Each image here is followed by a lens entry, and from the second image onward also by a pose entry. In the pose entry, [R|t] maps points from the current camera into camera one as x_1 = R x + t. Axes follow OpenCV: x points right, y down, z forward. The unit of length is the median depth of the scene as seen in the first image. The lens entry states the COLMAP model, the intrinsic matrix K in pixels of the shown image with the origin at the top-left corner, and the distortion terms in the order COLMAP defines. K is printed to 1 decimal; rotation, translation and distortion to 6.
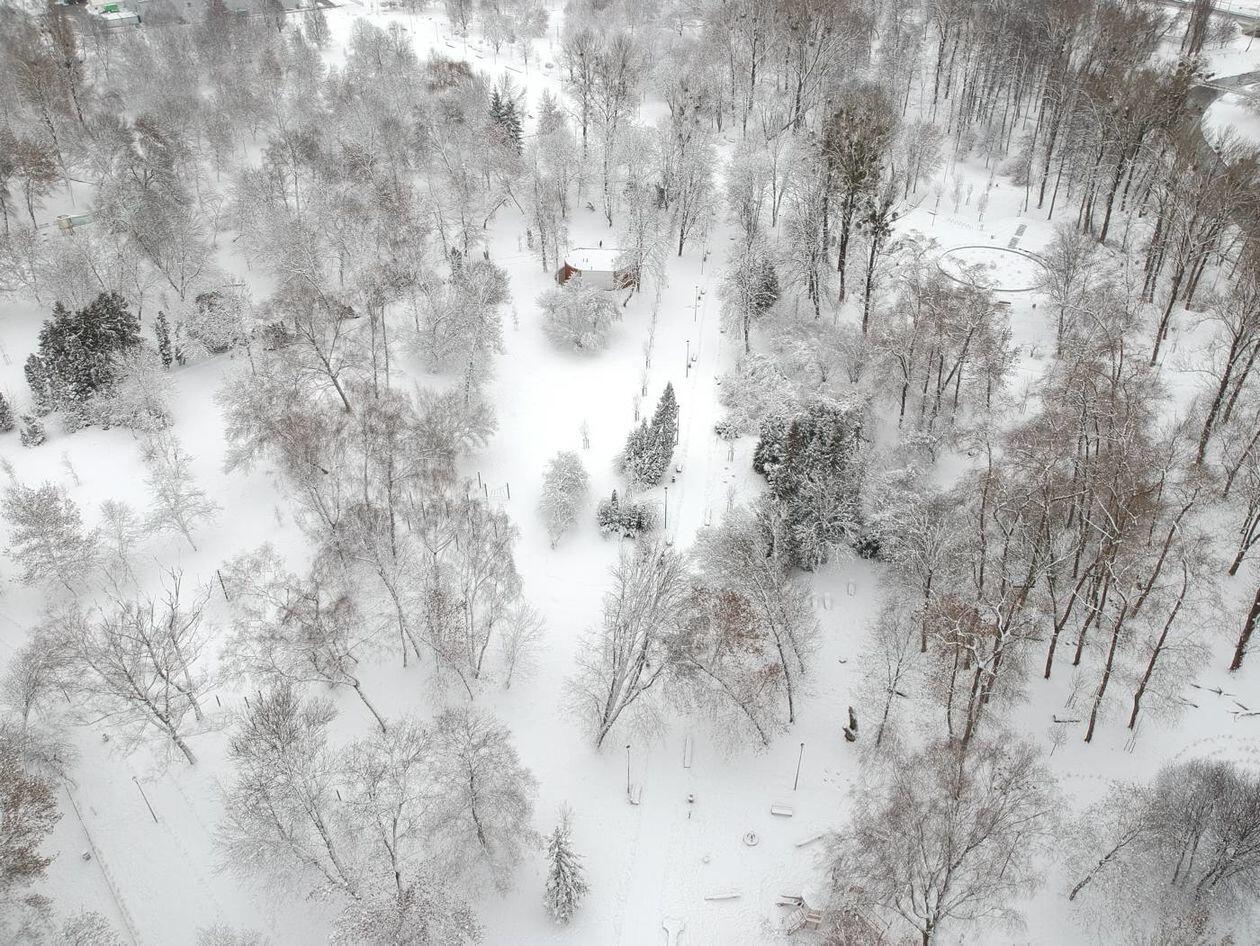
lens RADIAL K [[936.5, 0, 651.1], [0, 936.5, 482.2], [0, 0, 1]] dist [0.113591, -0.181190]
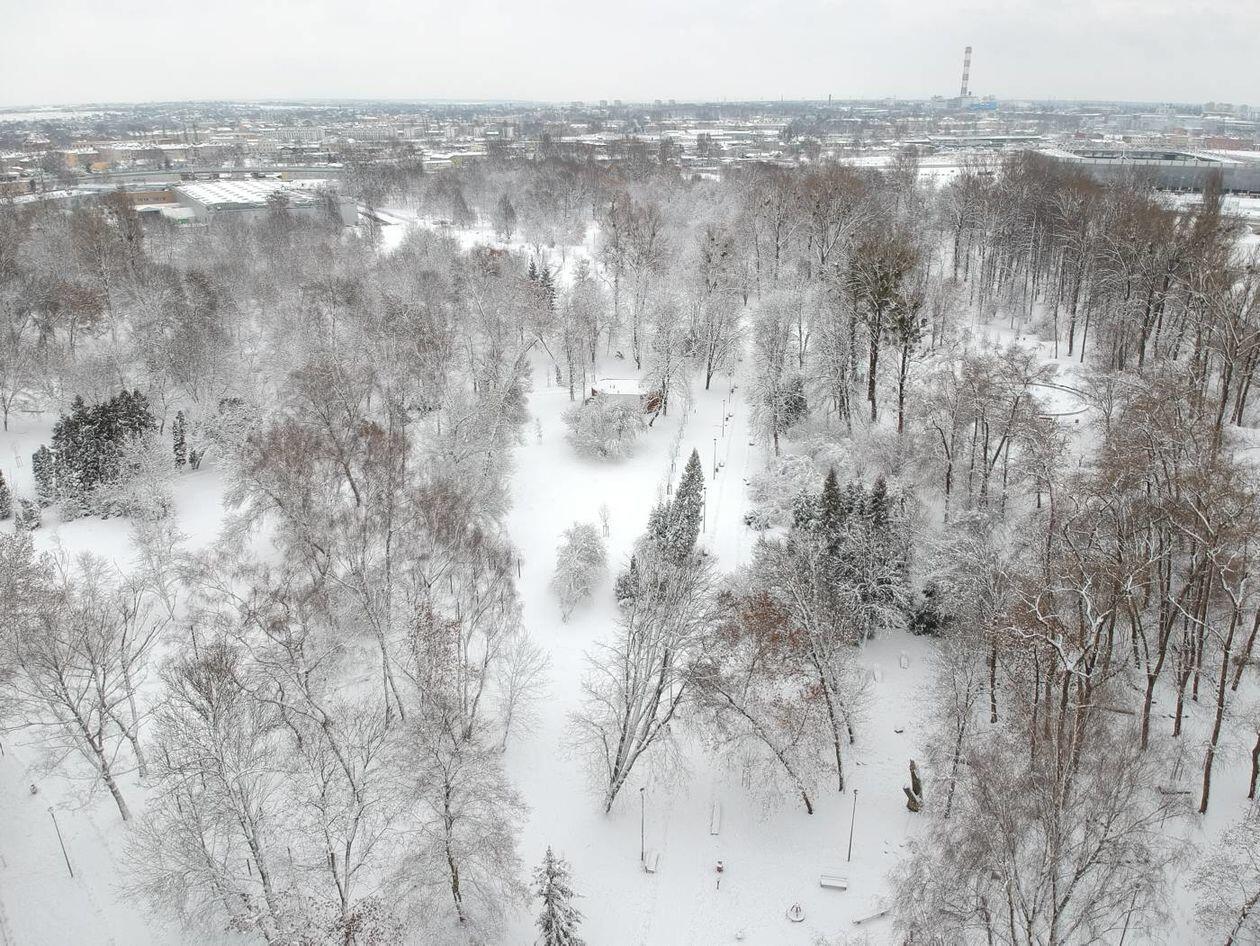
lens RADIAL K [[936.5, 0, 651.1], [0, 936.5, 482.2], [0, 0, 1]] dist [0.113591, -0.181190]
pose [[0.999415, 0.003554, -0.034010, 0.006741], [-0.012281, 0.965534, -0.259986, 0.148674], [0.031914, 0.260252, 0.965013, 0.086242]]
